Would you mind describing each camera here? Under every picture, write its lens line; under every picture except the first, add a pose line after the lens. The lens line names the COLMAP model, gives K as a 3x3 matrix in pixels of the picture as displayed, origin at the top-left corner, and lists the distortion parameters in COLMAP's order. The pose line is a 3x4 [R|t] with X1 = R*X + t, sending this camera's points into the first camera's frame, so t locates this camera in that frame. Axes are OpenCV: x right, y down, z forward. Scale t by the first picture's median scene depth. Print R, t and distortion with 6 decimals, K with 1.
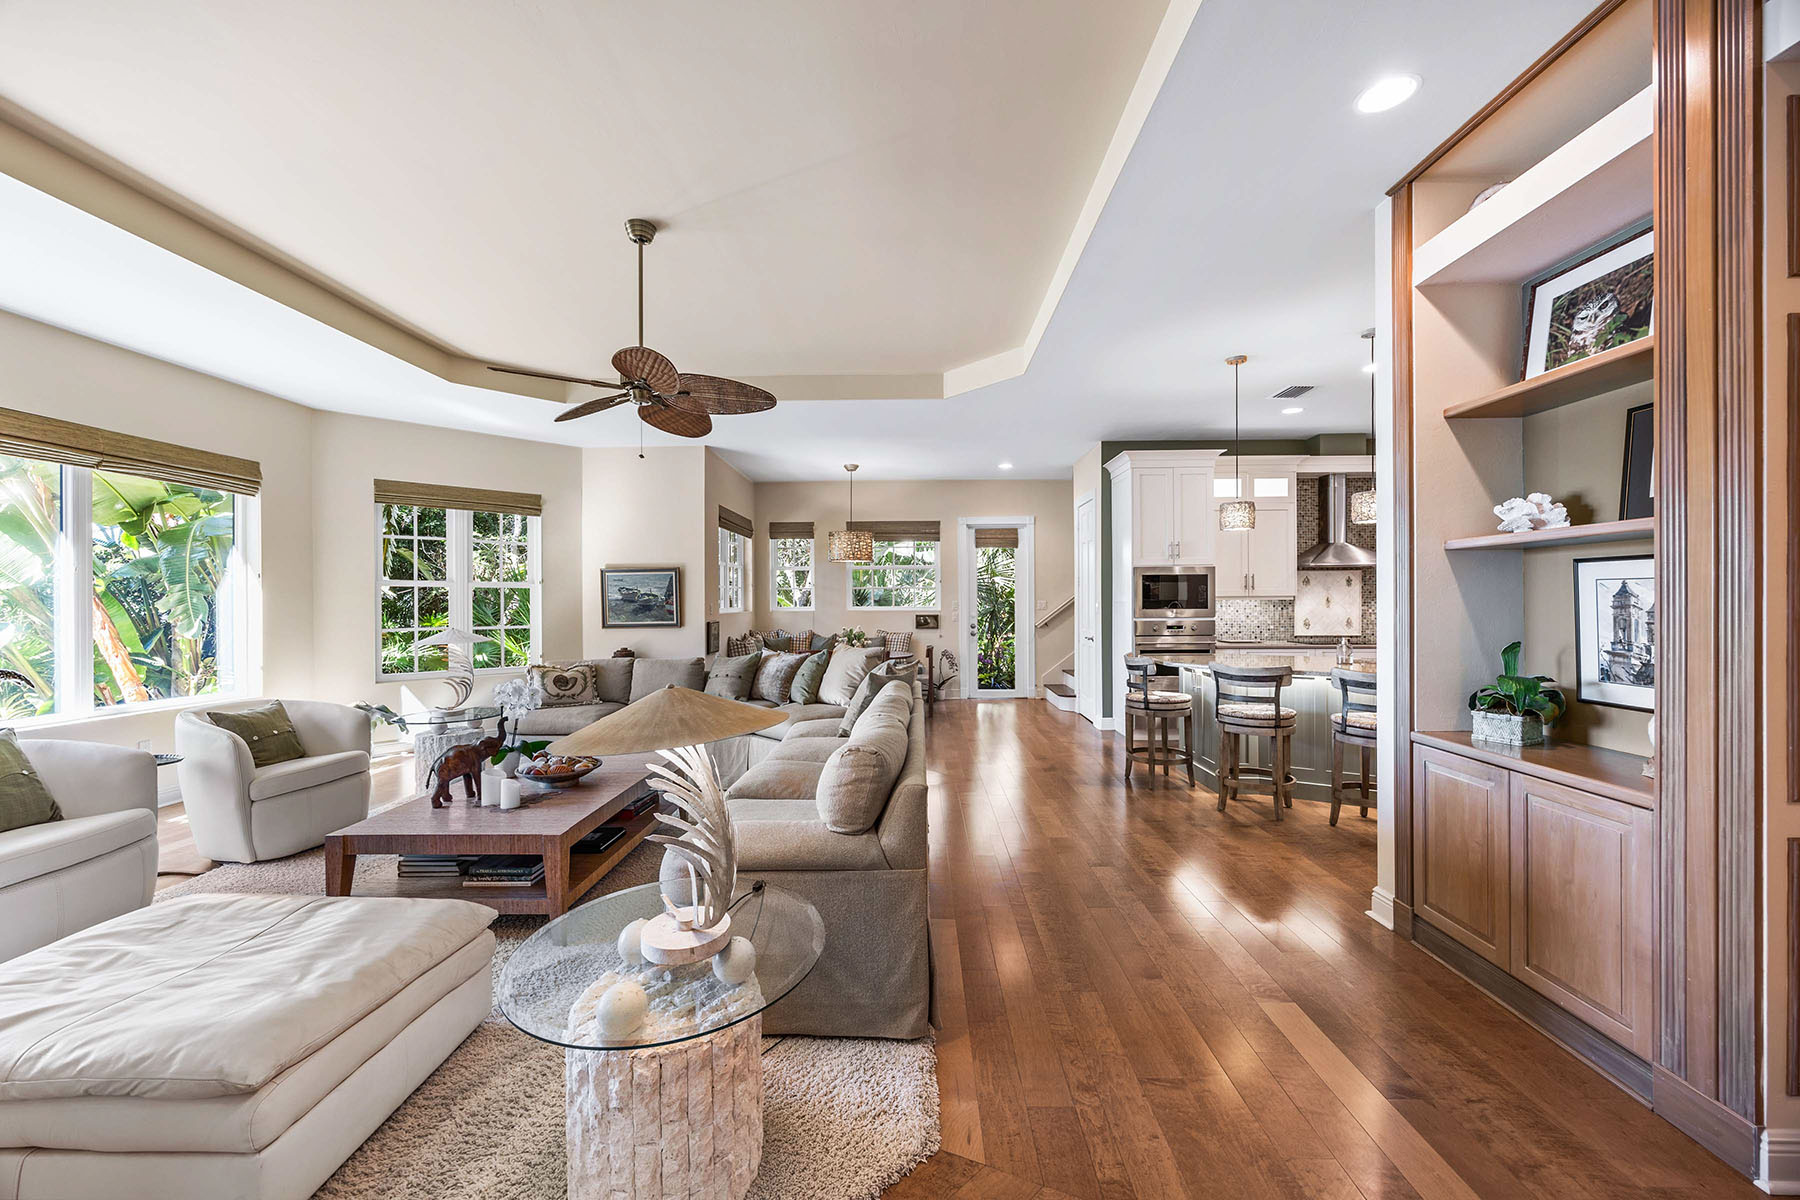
lens RADIAL K [[685.4, 0, 898.9], [0, 685.4, 600.5], [0, 0, 1]] dist [-0.001997, -0.000394]
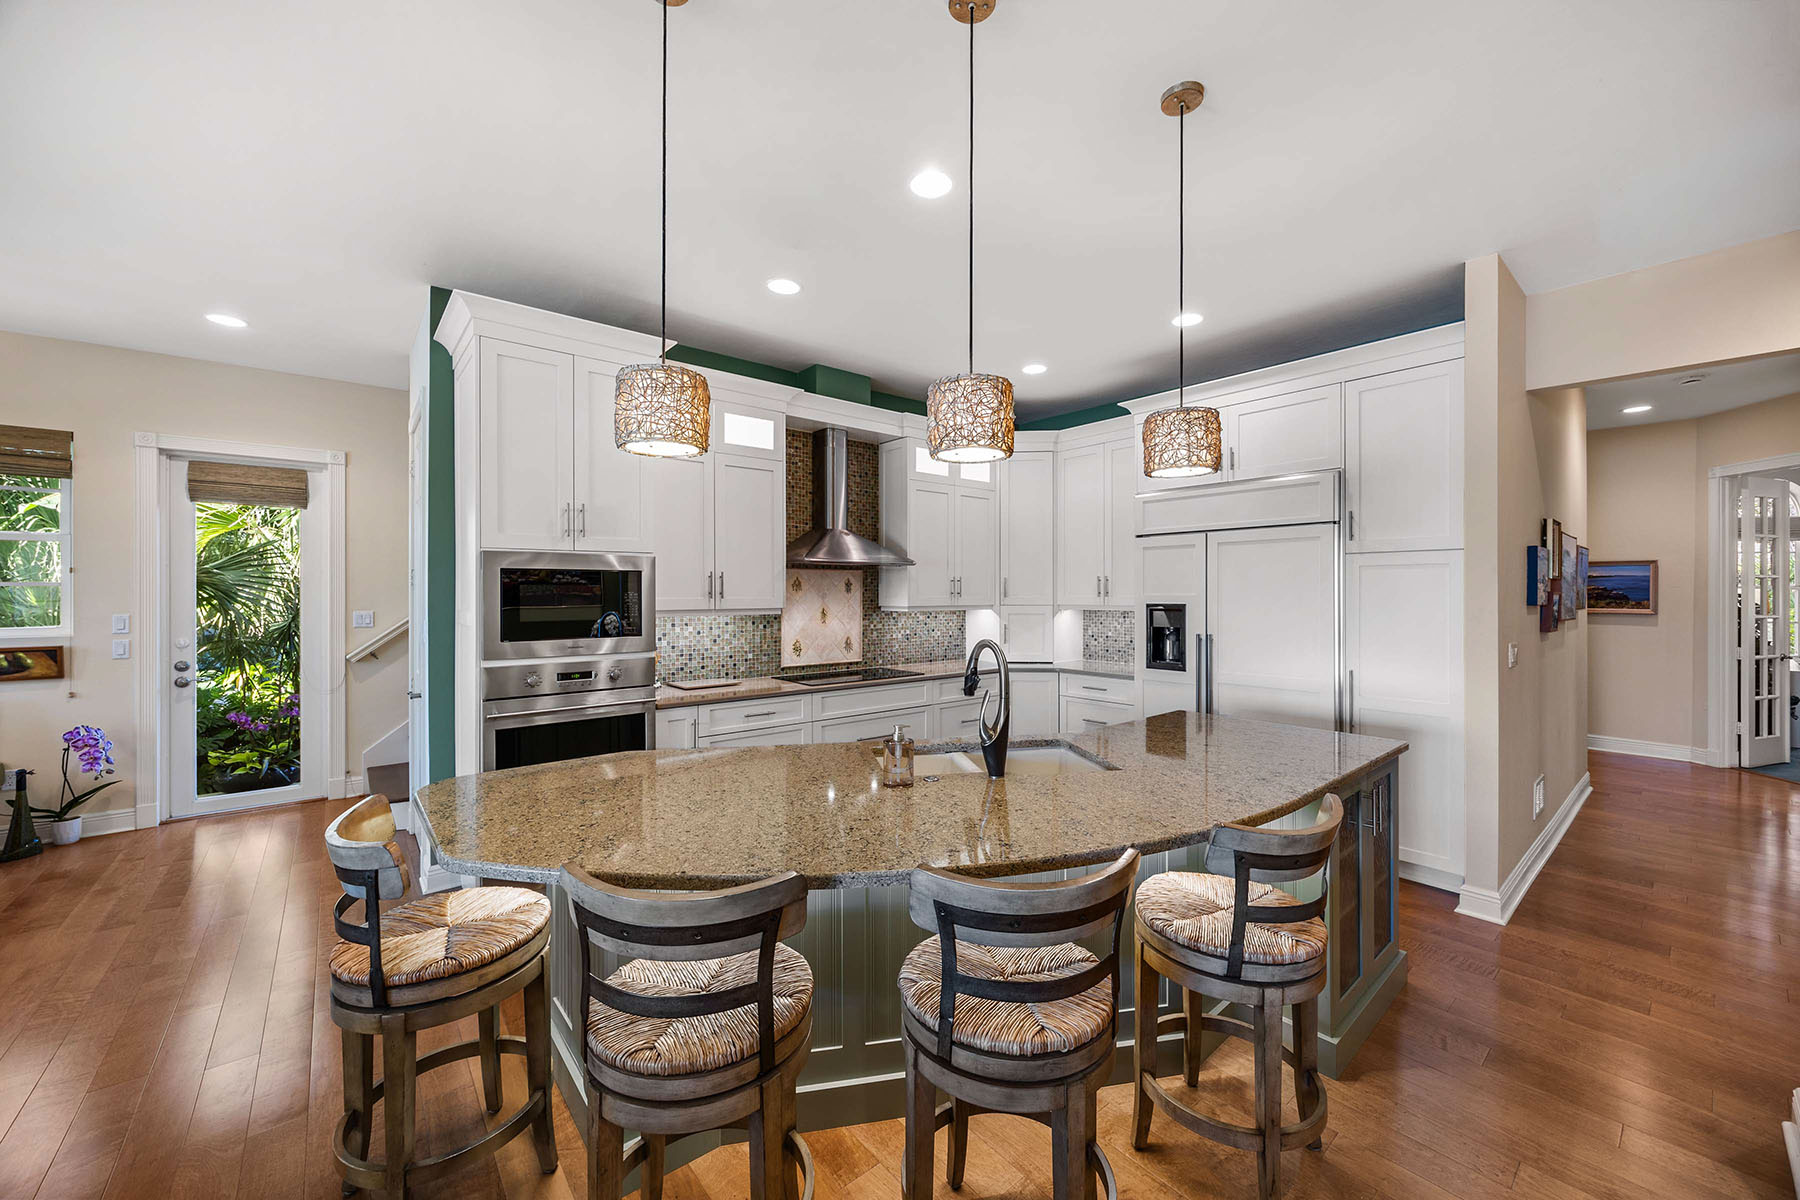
lens RADIAL K [[685.4, 0, 899.7], [0, 685.4, 593.3], [0, 0, 1]] dist [-0.001997, -0.000394]
pose [[0.755800, 0.004435, 0.654787, 0.233962], [-0.004424, 0.999989, -0.001668, -0.019125], [-0.654787, -0.001636, 0.755811, 0.430537]]
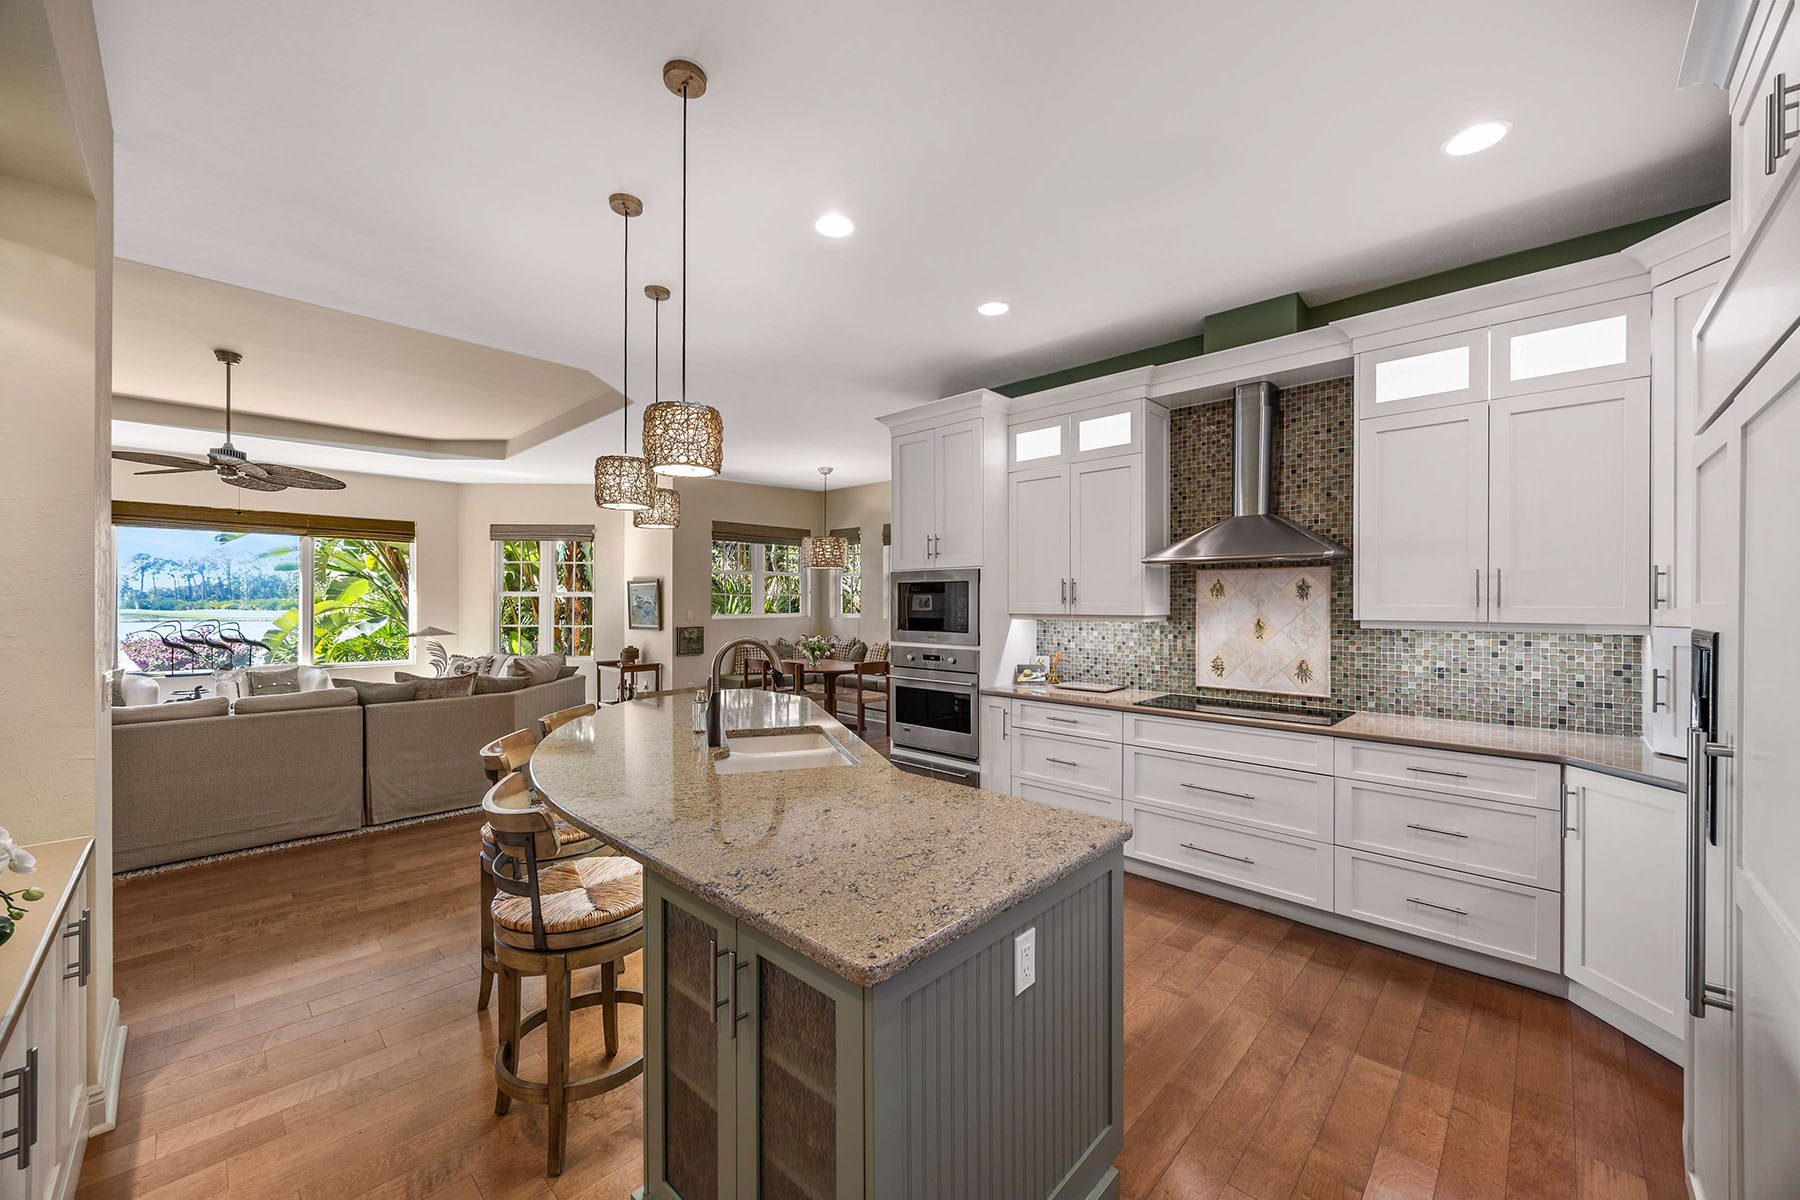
lens RADIAL K [[685.4, 0, 903.4], [0, 685.4, 598.1], [0, 0, 1]] dist [-0.001997, -0.000394]
pose [[0.742049, 0.005384, -0.670324, 0.777115], [-0.004584, 0.999985, 0.002958, -0.021385], [0.670330, 0.000878, 0.742062, 0.424570]]
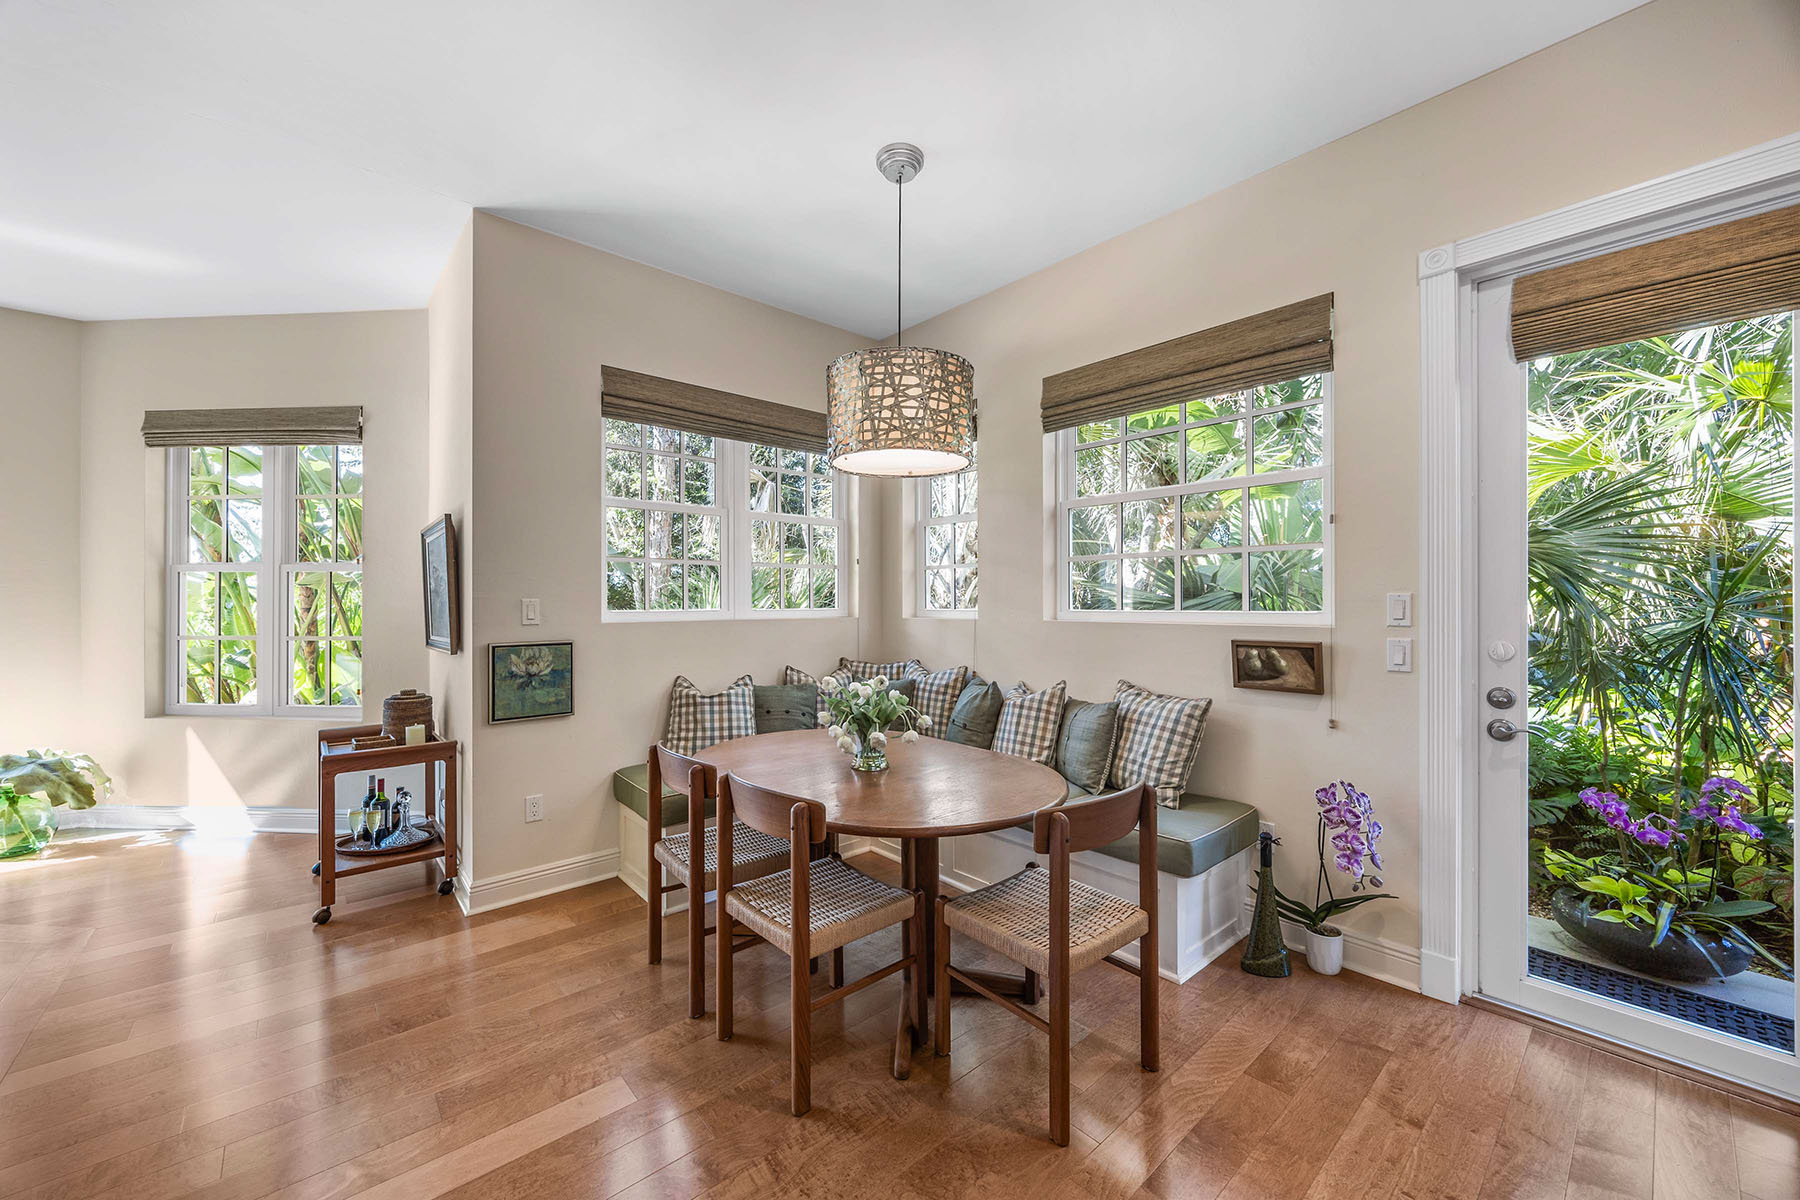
lens RADIAL K [[685.4, 0, 889.6], [0, 685.4, 602.4], [0, 0, 1]] dist [-0.001997, -0.000394]
pose [[0.677515, 0.003334, -0.735501, 0.186890], [-0.001546, 0.999994, 0.003109, 0.005856], [0.735507, -0.000970, 0.677516, 0.926021]]
